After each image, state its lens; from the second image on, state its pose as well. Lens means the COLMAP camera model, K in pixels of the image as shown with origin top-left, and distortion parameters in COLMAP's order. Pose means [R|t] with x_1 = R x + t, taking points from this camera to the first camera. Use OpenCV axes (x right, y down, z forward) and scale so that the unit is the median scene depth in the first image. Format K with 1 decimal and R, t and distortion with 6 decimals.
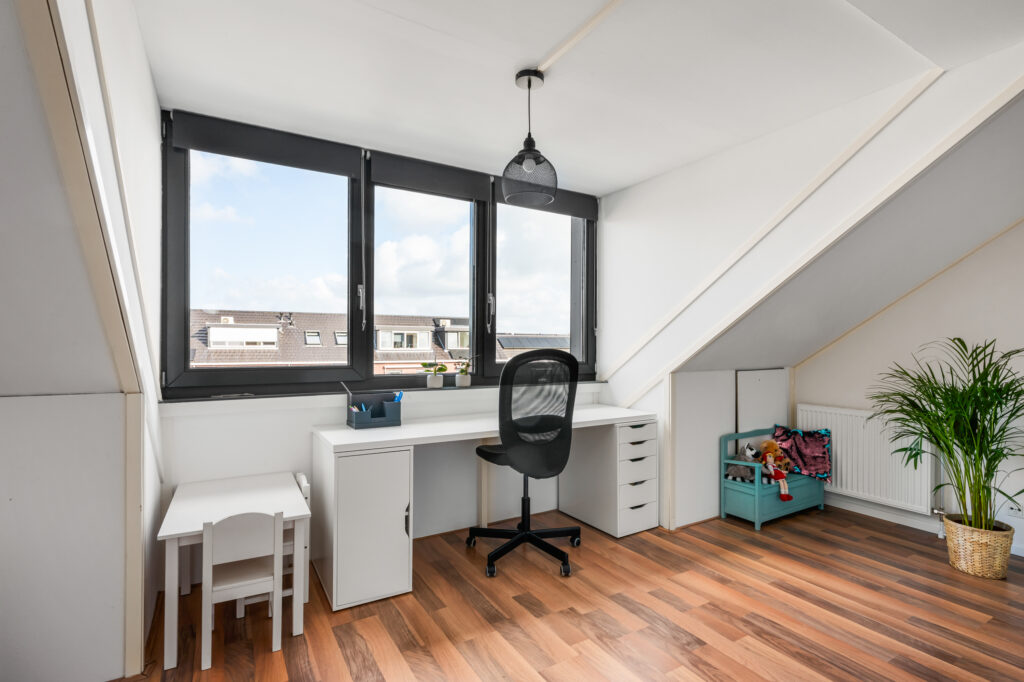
lens RADIAL K [[494.8, 0, 514.1], [0, 494.8, 345.8], [0, 0, 1]] dist [0.003017, 0.000407]
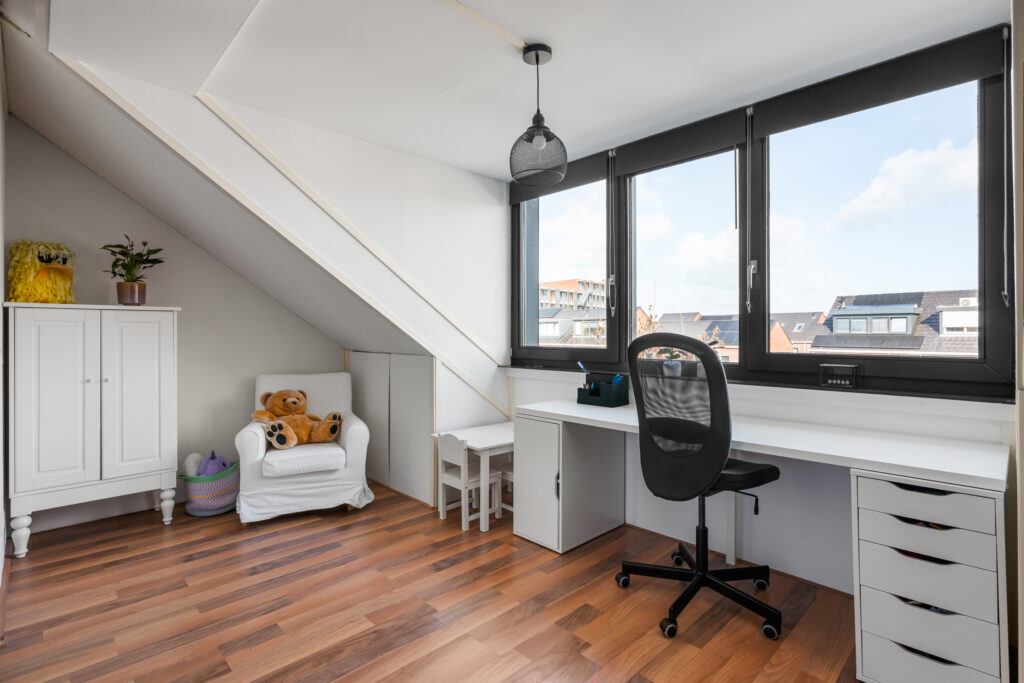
lens RADIAL K [[494.8, 0, 512.8], [0, 494.8, 333.9], [0, 0, 1]] dist [0.003017, 0.000407]
pose [[0.220938, -0.003156, -0.975283, 0.782775], [0.004628, 0.999987, -0.002188, 0.009041], [0.975277, -0.004030, 0.220950, 0.605095]]
